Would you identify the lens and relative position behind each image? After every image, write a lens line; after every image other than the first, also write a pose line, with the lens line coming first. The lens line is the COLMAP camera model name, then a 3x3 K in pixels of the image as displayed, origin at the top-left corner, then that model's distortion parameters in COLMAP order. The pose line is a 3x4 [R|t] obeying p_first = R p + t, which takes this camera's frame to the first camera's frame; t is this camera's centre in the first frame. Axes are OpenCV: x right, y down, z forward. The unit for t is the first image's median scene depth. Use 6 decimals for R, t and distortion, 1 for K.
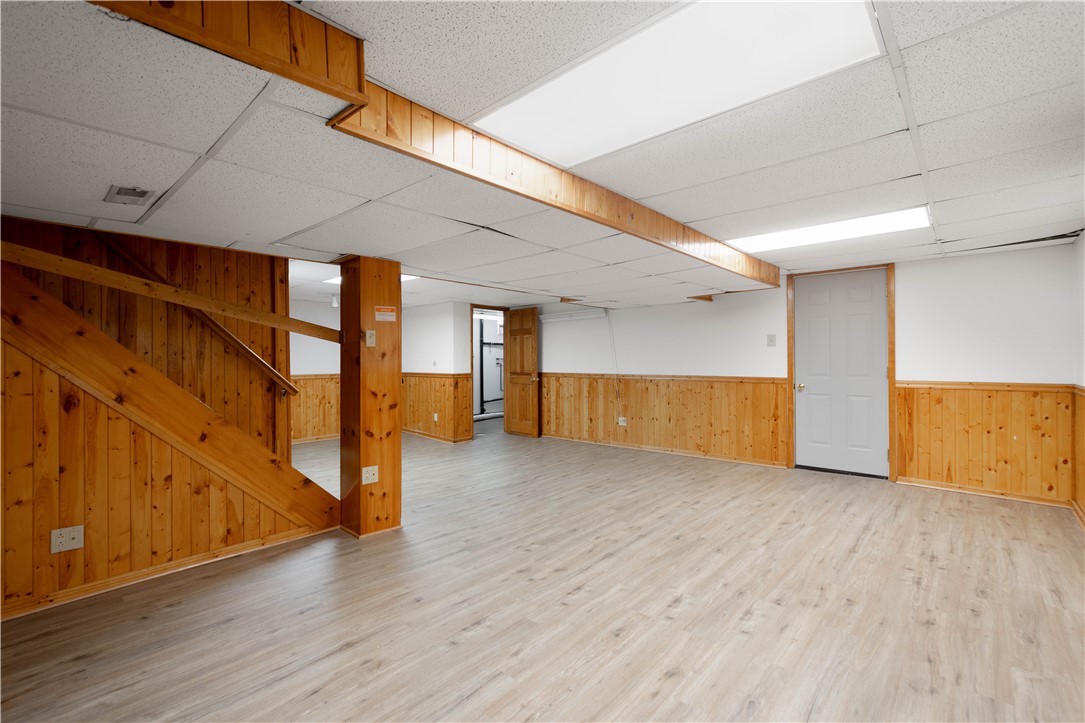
lens RADIAL K [[477.1, 0, 540.1], [0, 477.1, 359.4], [0, 0, 1]] dist [0.011756, -0.000638]
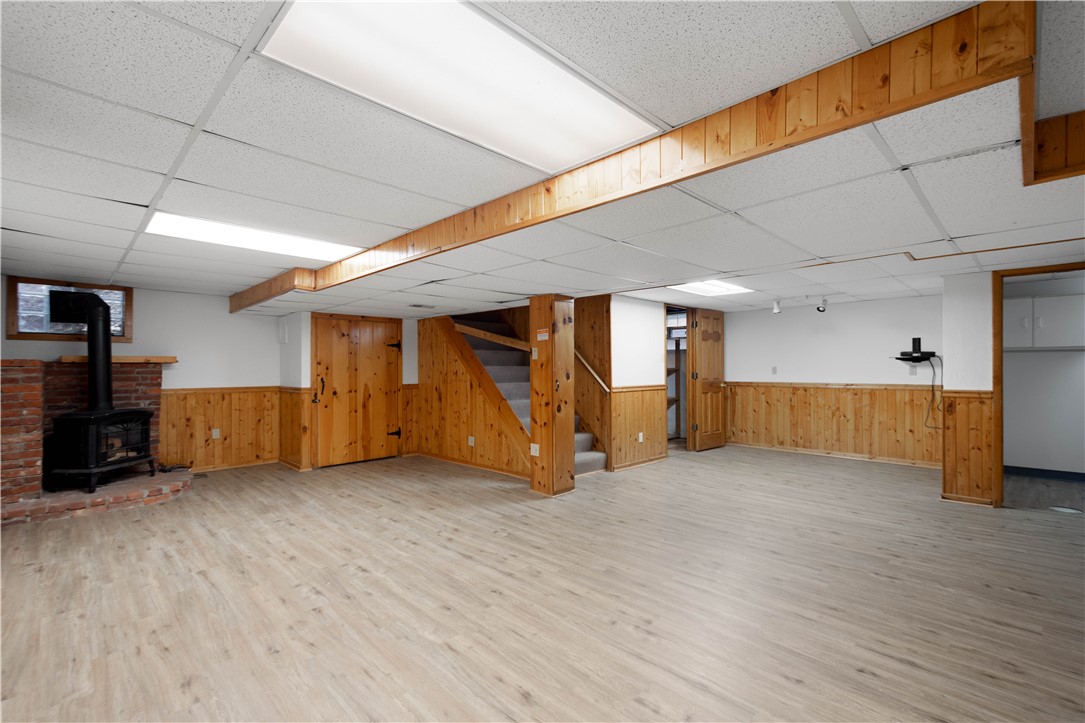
lens RADIAL K [[477.1, 0, 540.3], [0, 477.1, 367.7], [0, 0, 1]] dist [0.011756, -0.000638]
pose [[-0.051175, 0.002914, -0.998685, 1.166489], [0.003033, 0.999992, 0.002762, -0.006746], [0.998685, -0.002888, -0.051183, 1.199180]]
